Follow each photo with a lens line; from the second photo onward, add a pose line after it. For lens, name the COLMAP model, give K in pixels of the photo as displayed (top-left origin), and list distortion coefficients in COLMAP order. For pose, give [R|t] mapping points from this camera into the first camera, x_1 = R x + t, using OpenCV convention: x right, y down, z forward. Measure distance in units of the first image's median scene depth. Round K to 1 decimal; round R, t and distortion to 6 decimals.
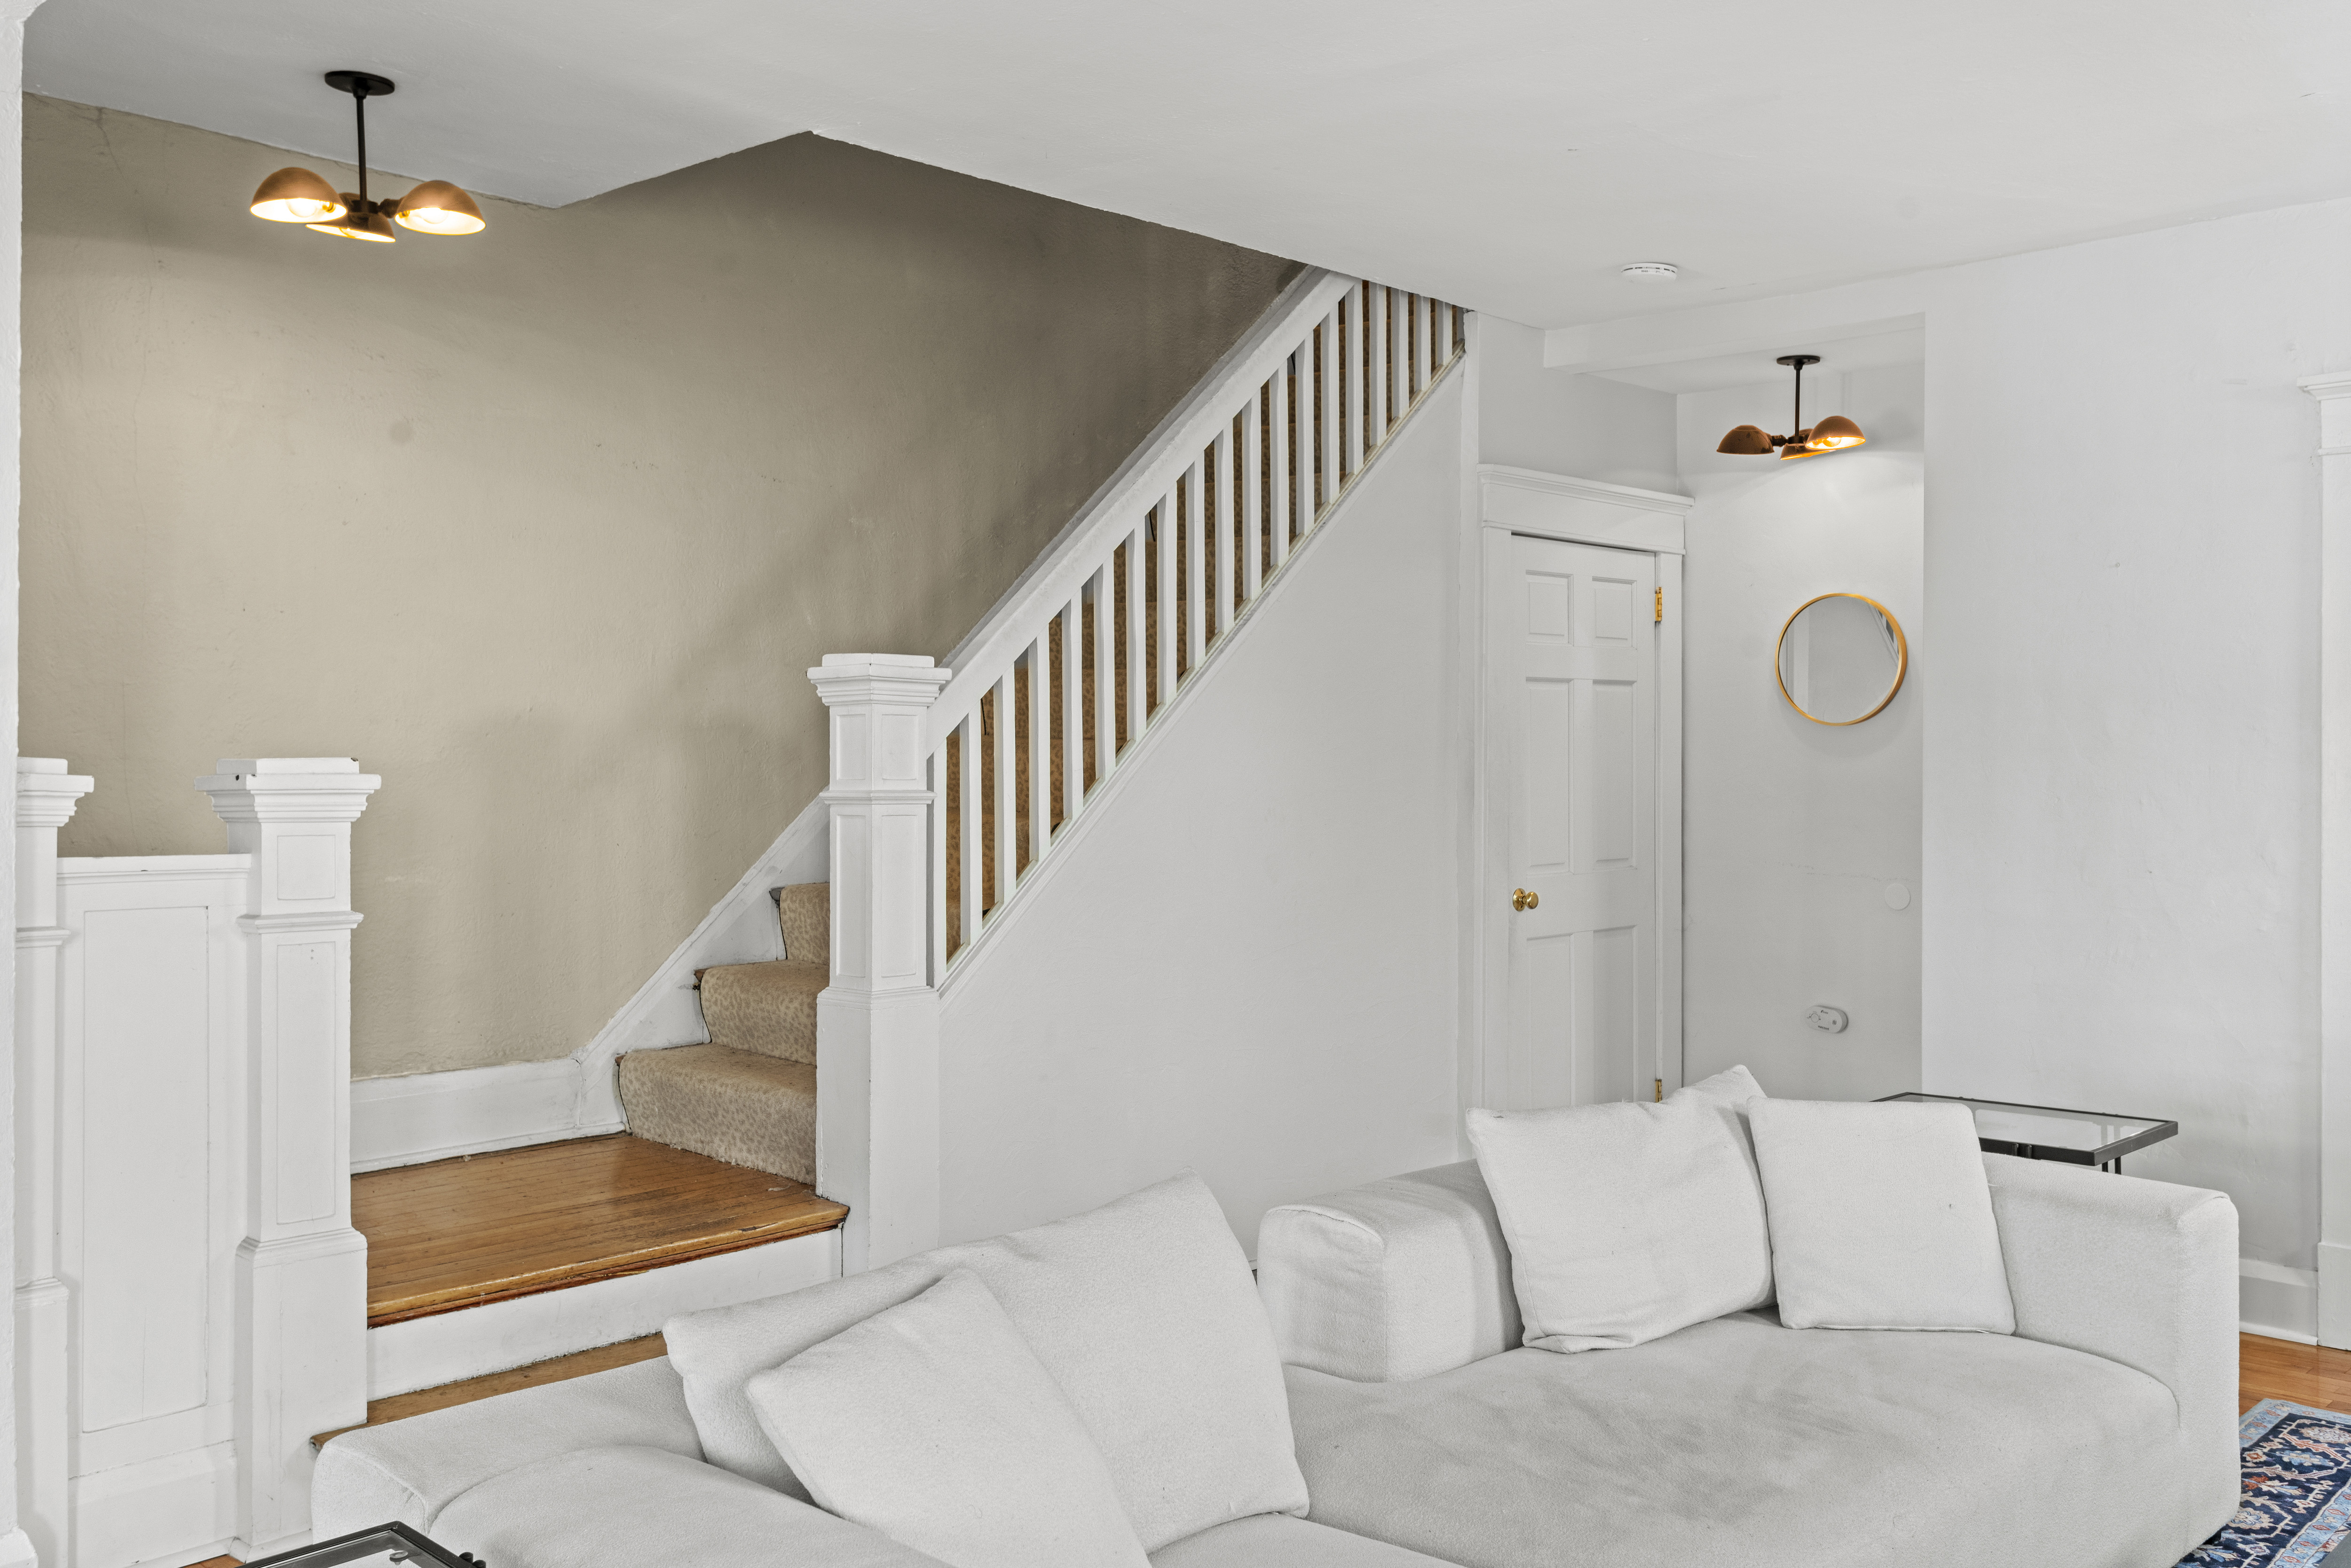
lens RADIAL K [[1993.5, 0, 1168.2], [0, 1993.5, 779.2], [0, 0, 1]] dist [-0.001990, 0.005183]
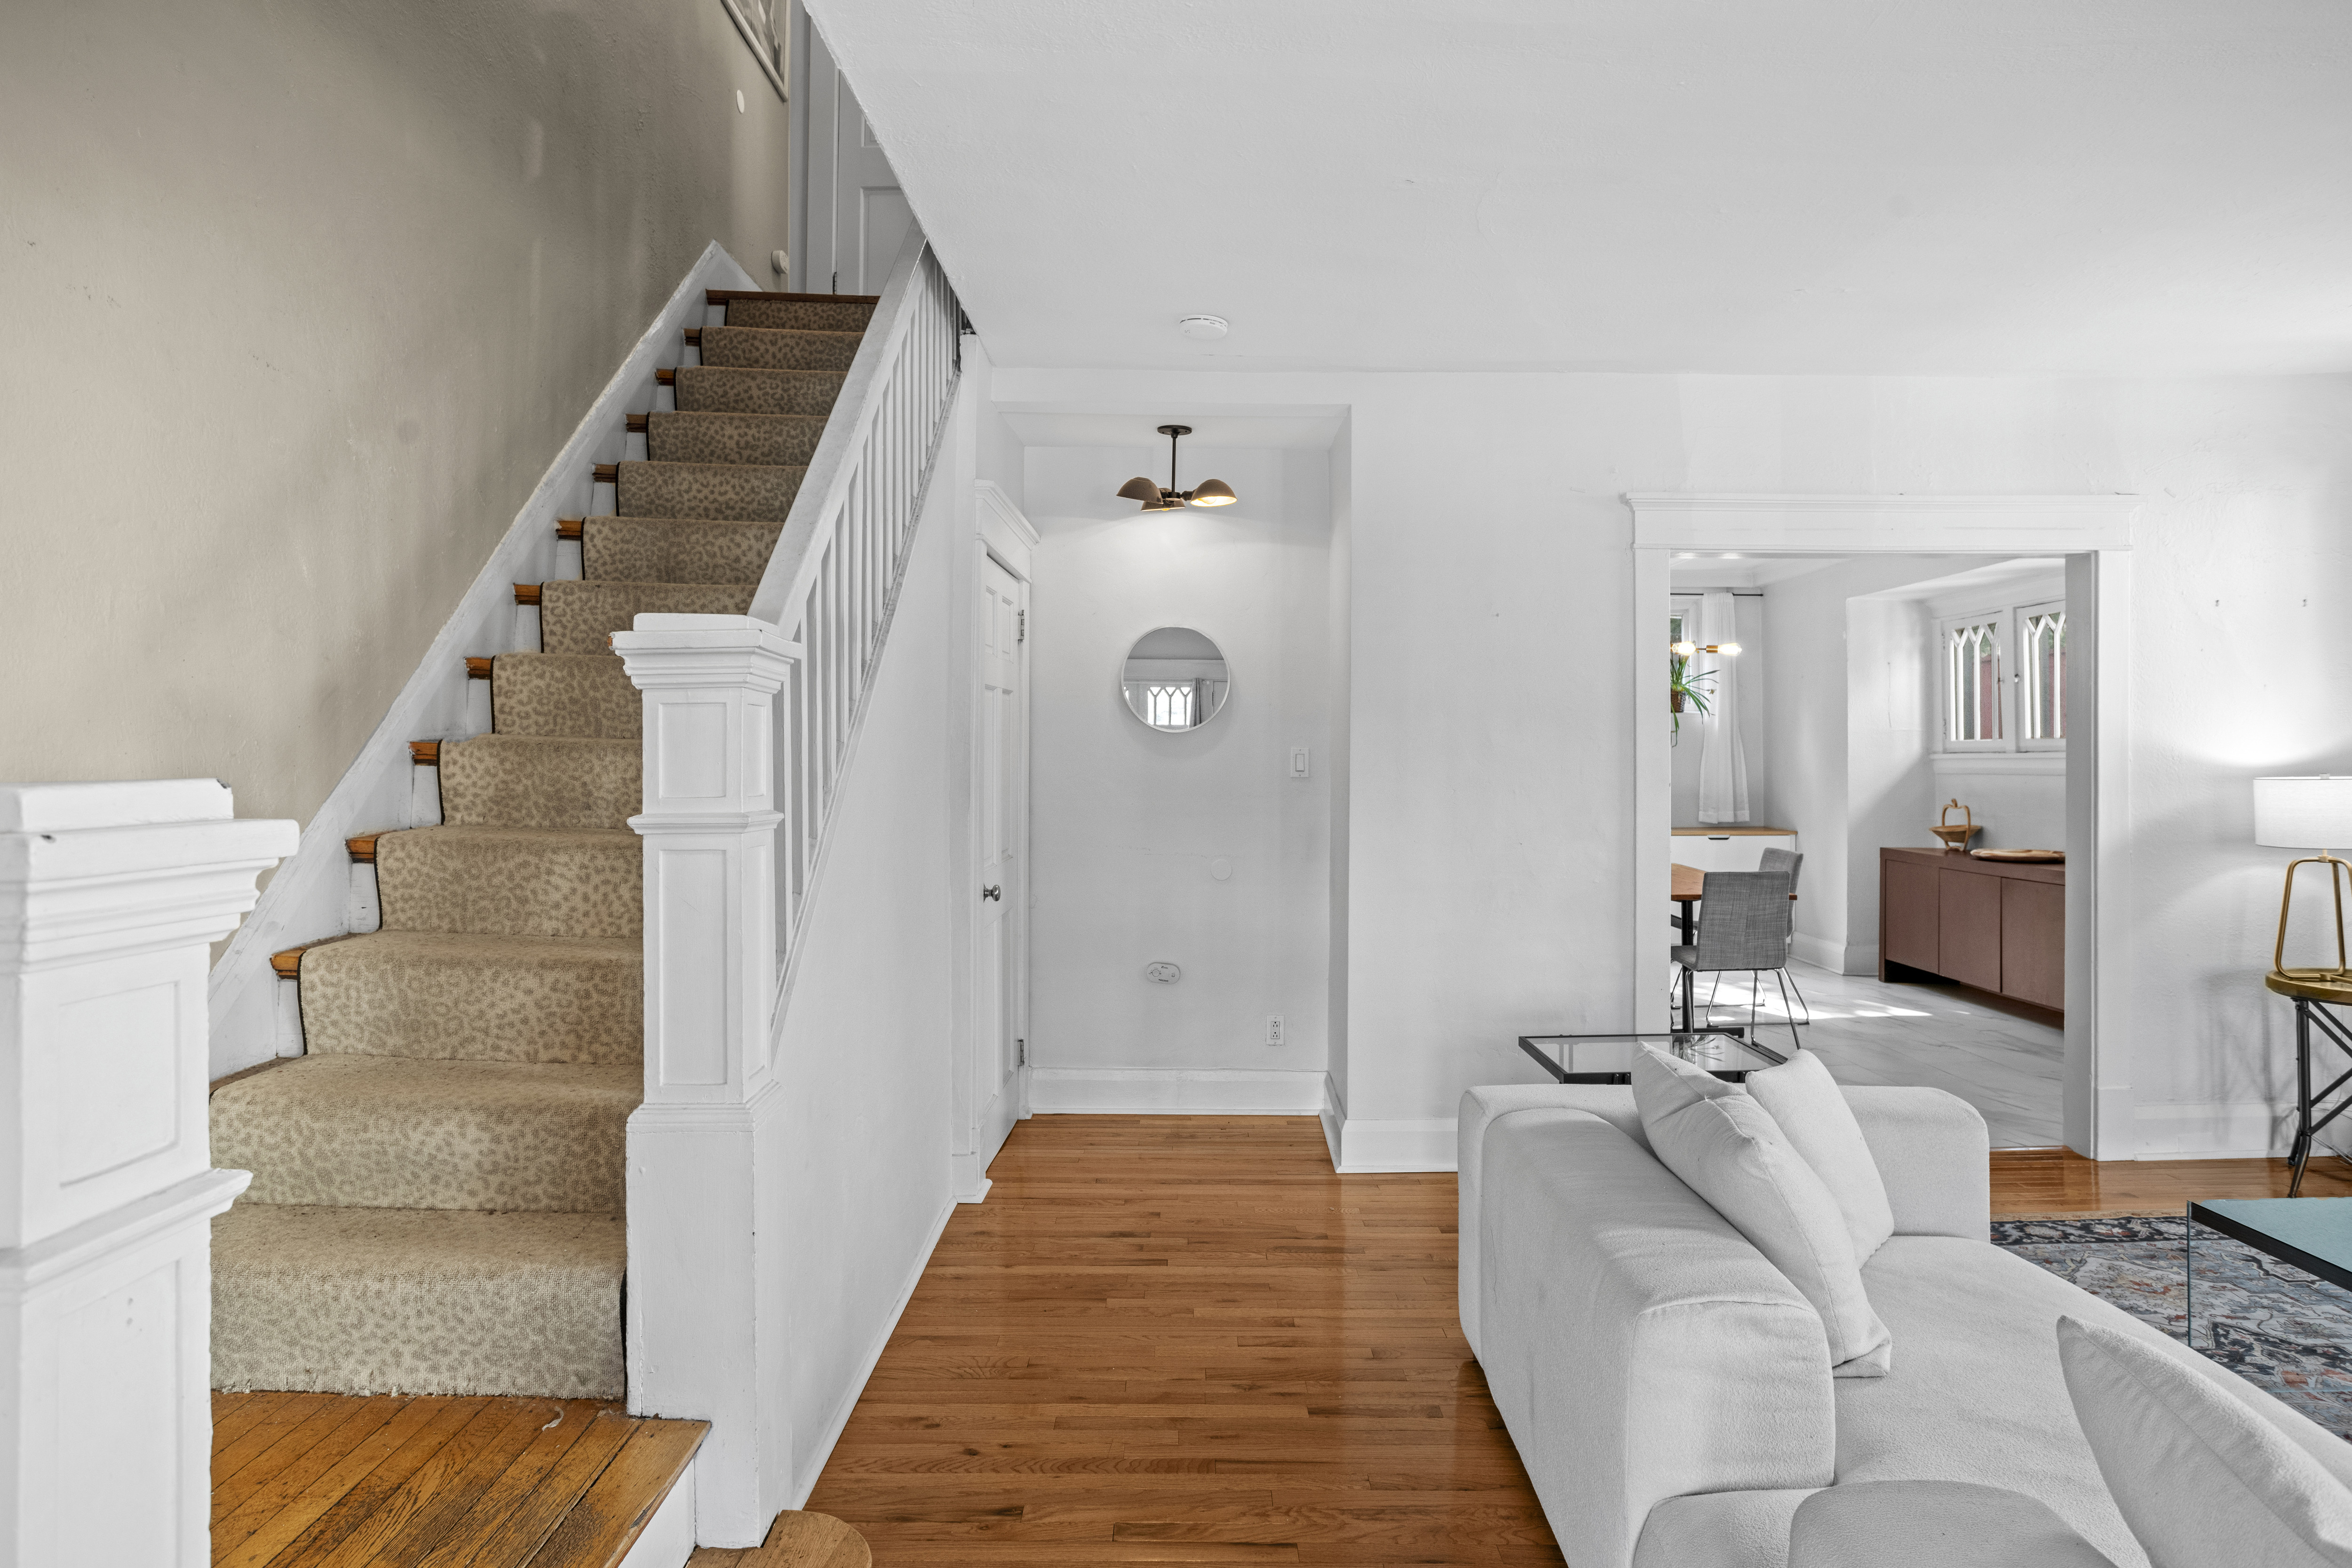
lens RADIAL K [[1388.8, 0, 1176.8], [0, 1388.8, 765.1], [0, 0, 1]] dist [-0.021651, 0.002025]
pose [[0.726286, -0.007095, 0.687356, -0.340947], [0.010261, 0.999947, -0.000521, -0.008506], [-0.687316, 0.007431, 0.726320, 0.502259]]
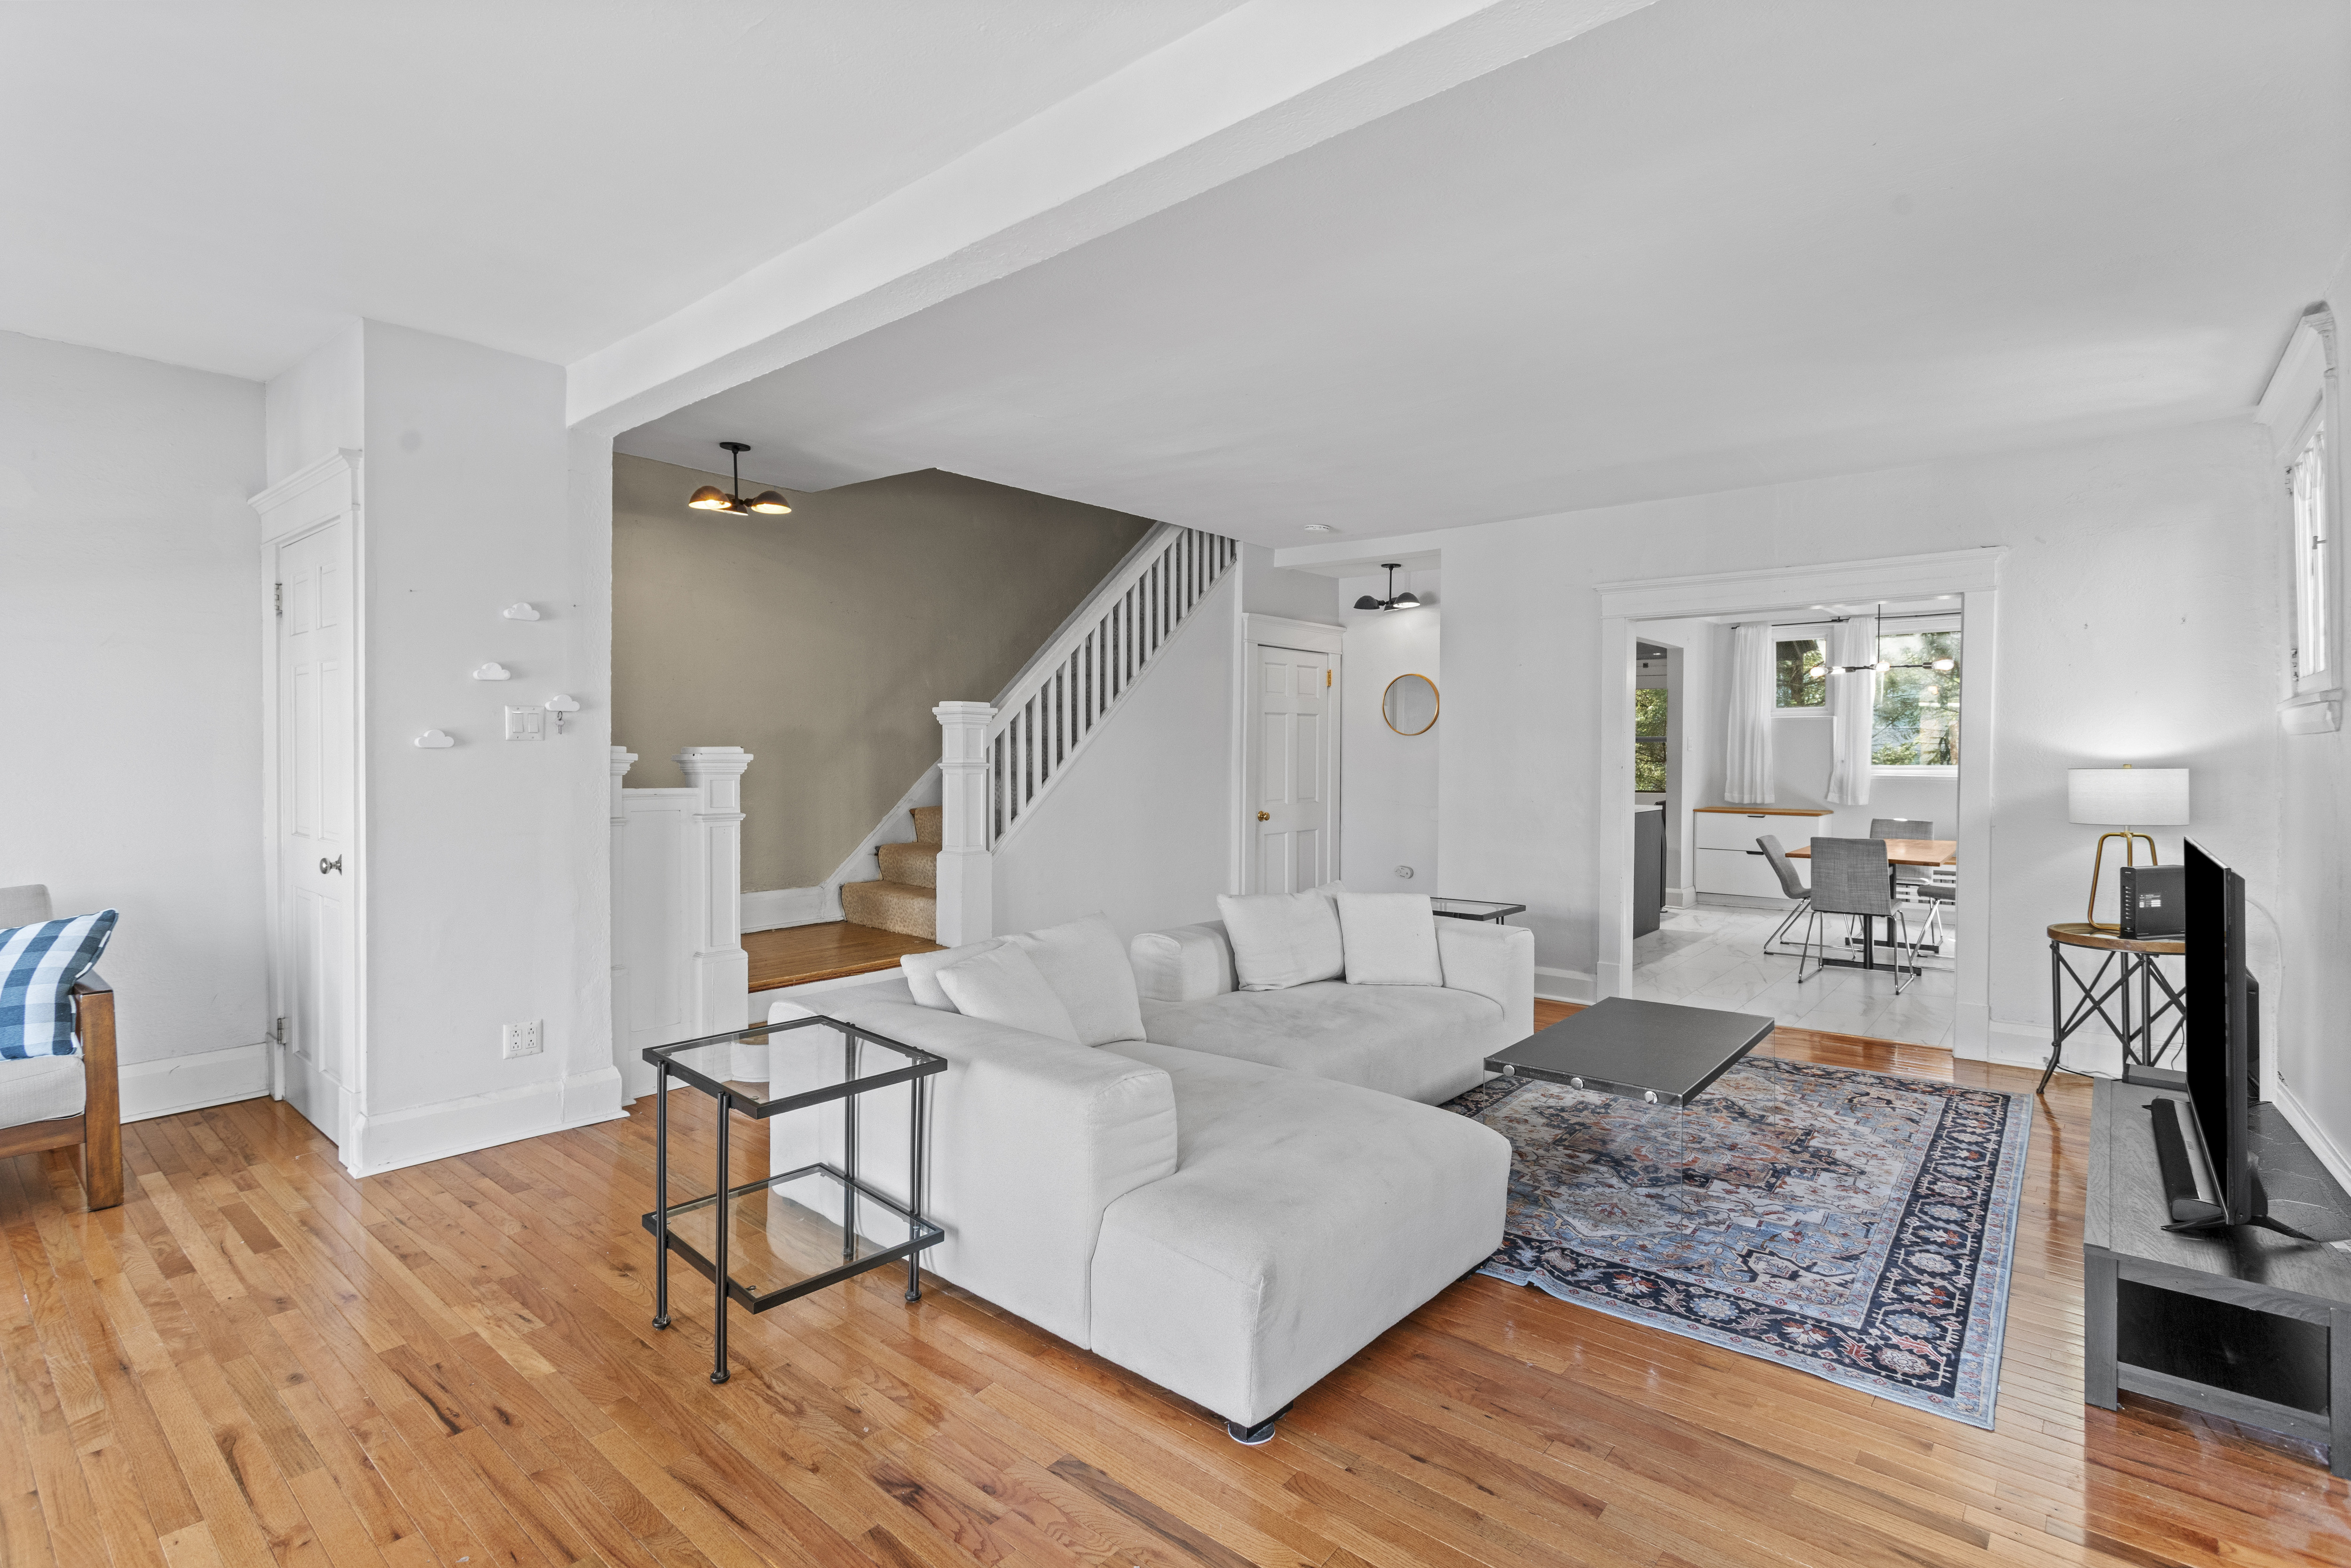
lens RADIAL K [[1120.2, 0, 1177.8], [0, 1120.2, 770.1], [0, 0, 1]] dist [-0.002555, 0.000603]
pose [[0.997720, 0.002804, 0.067425, 0.007240], [-0.003227, 0.999976, 0.006170, 0.005126], [-0.067406, -0.006374, 0.997705, -0.248931]]
